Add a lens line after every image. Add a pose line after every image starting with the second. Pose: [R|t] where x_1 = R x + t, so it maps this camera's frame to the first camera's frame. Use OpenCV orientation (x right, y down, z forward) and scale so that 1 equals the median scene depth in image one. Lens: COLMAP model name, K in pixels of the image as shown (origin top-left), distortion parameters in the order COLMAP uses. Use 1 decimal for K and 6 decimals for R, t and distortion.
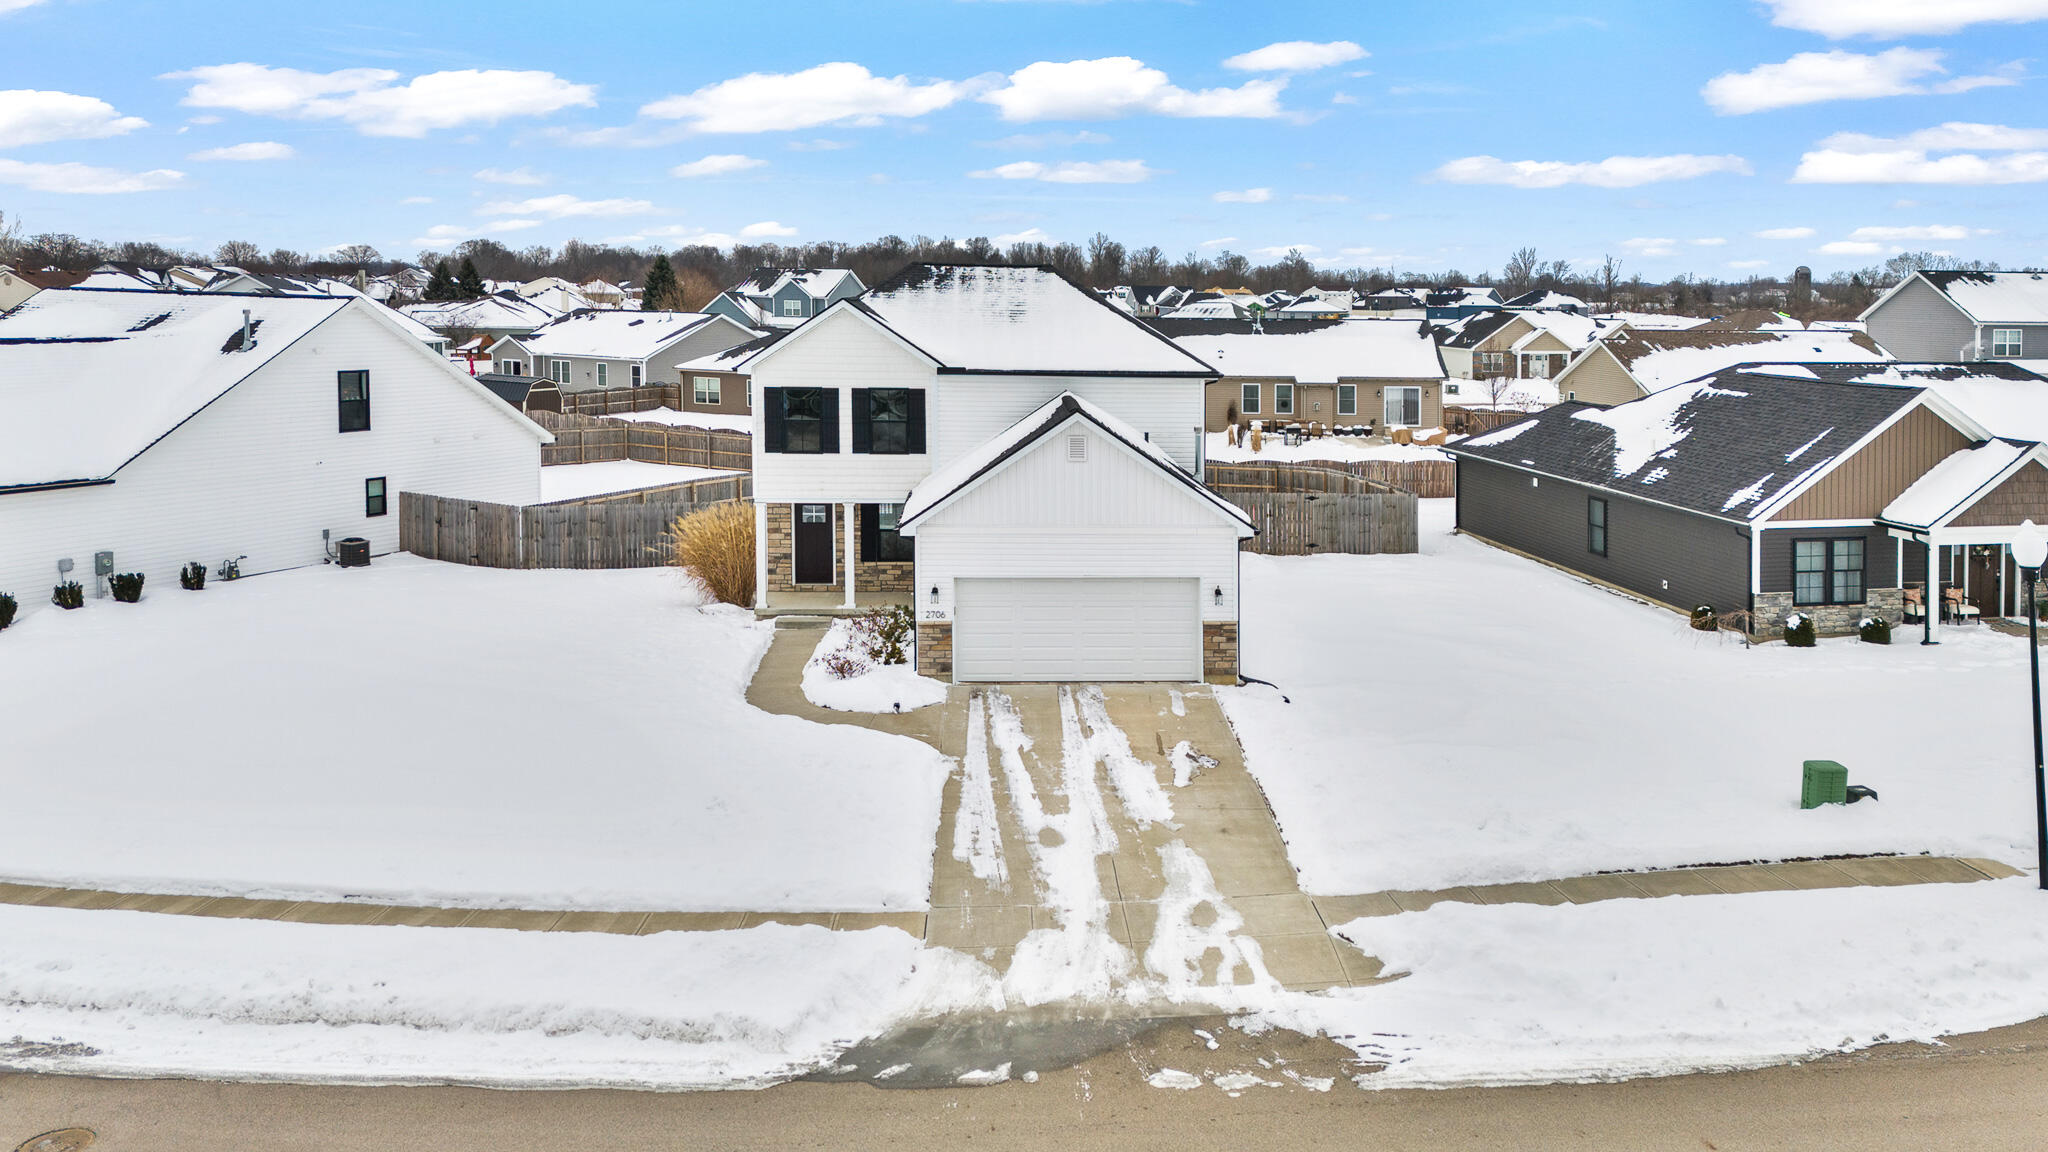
lens RADIAL K [[1529.8, 0, 1104.9], [0, 1529.8, 515.4], [0, 0, 1]] dist [0.061974, -0.043820]
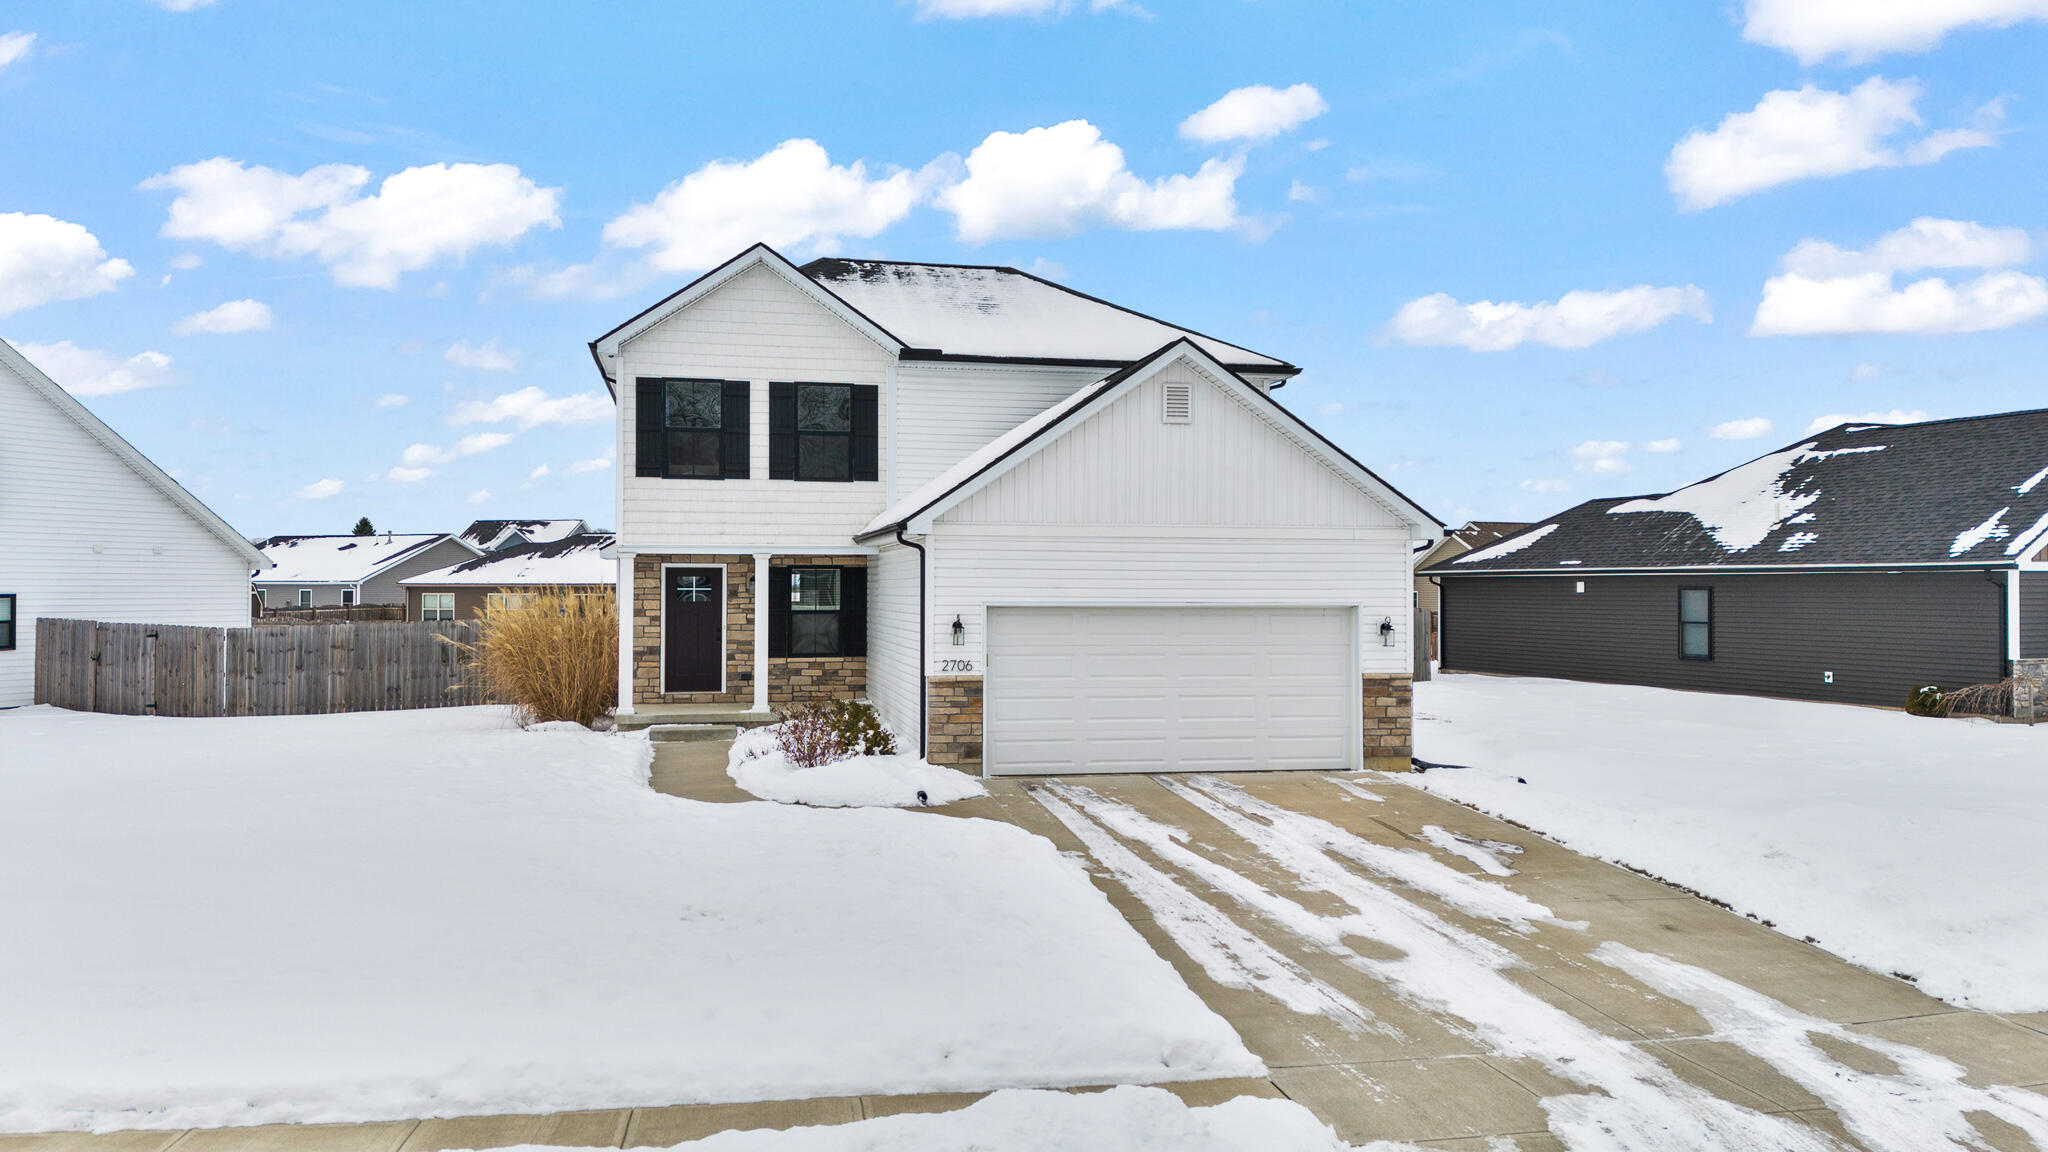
lens RADIAL K [[1529.8, 0, 1019.9], [0, 1529.8, 564.7], [0, 0, 1]] dist [0.061974, -0.043820]
pose [[0.990936, -0.010601, 0.133912, -0.167515], [0.032102, 0.986685, -0.159441, 0.124407], [-0.130439, 0.162295, 0.978083, 0.379056]]
